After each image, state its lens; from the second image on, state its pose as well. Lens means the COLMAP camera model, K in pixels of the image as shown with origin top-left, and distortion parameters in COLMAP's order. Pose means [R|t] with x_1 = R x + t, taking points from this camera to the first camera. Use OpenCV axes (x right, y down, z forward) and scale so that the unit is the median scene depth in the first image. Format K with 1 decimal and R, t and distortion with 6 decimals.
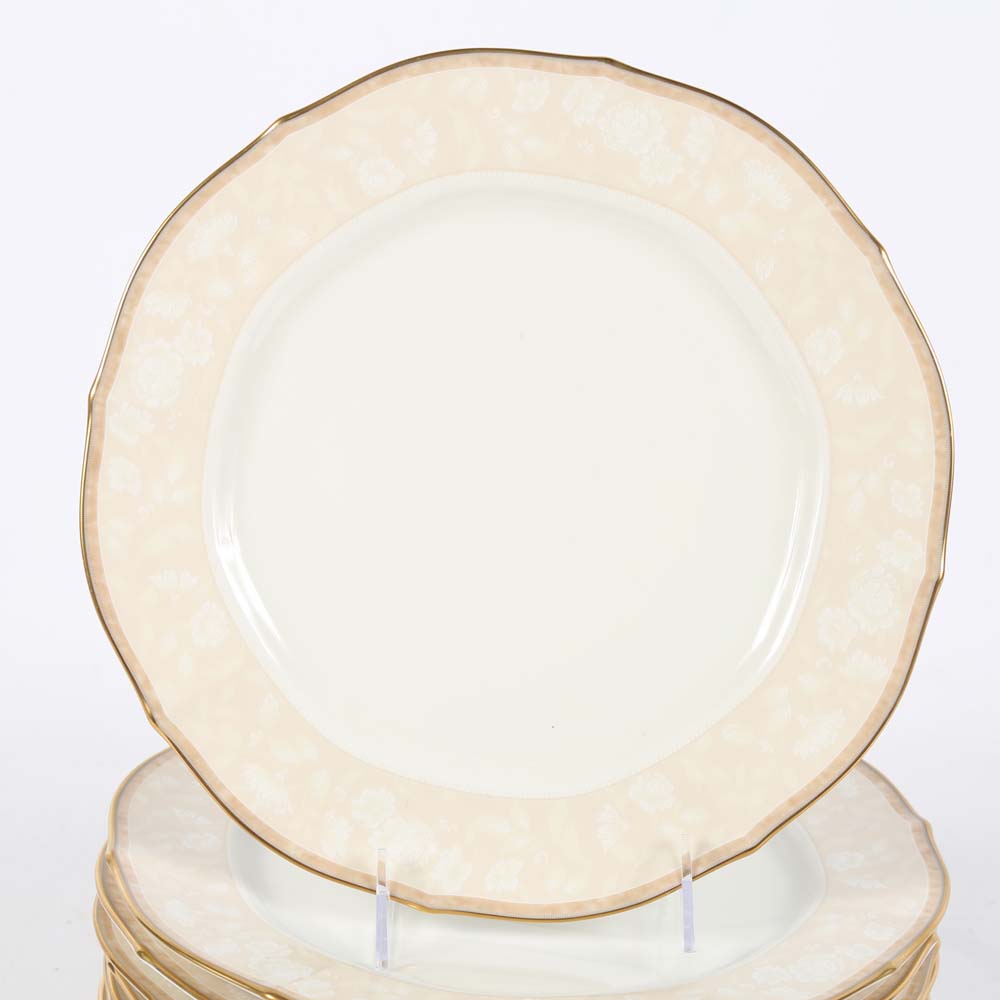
lens RADIAL K [[3681.0, 0, 500.0], [0, 3681.0, 500.0], [0, 0, 1]] dist [0.257808, 3.501068]
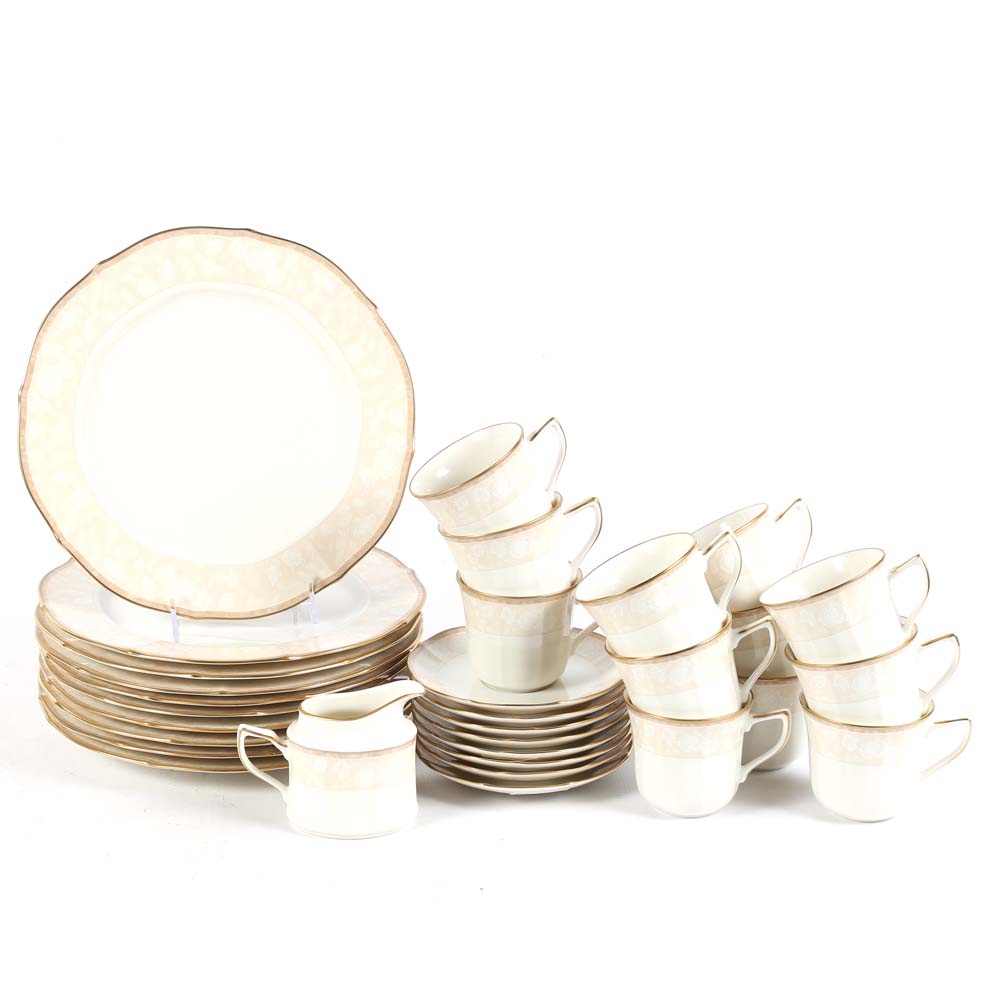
lens RADIAL K [[2118.2, 0, 500.6], [0, 2118.2, 516.6], [0, 0, 1]] dist [0.094007, 0.179353]
pose [[0.980630, -0.071235, 0.182458, -0.067147], [0.076733, 0.996781, -0.023246, 0.094402], [-0.180215, 0.036796, 0.982939, -0.277440]]
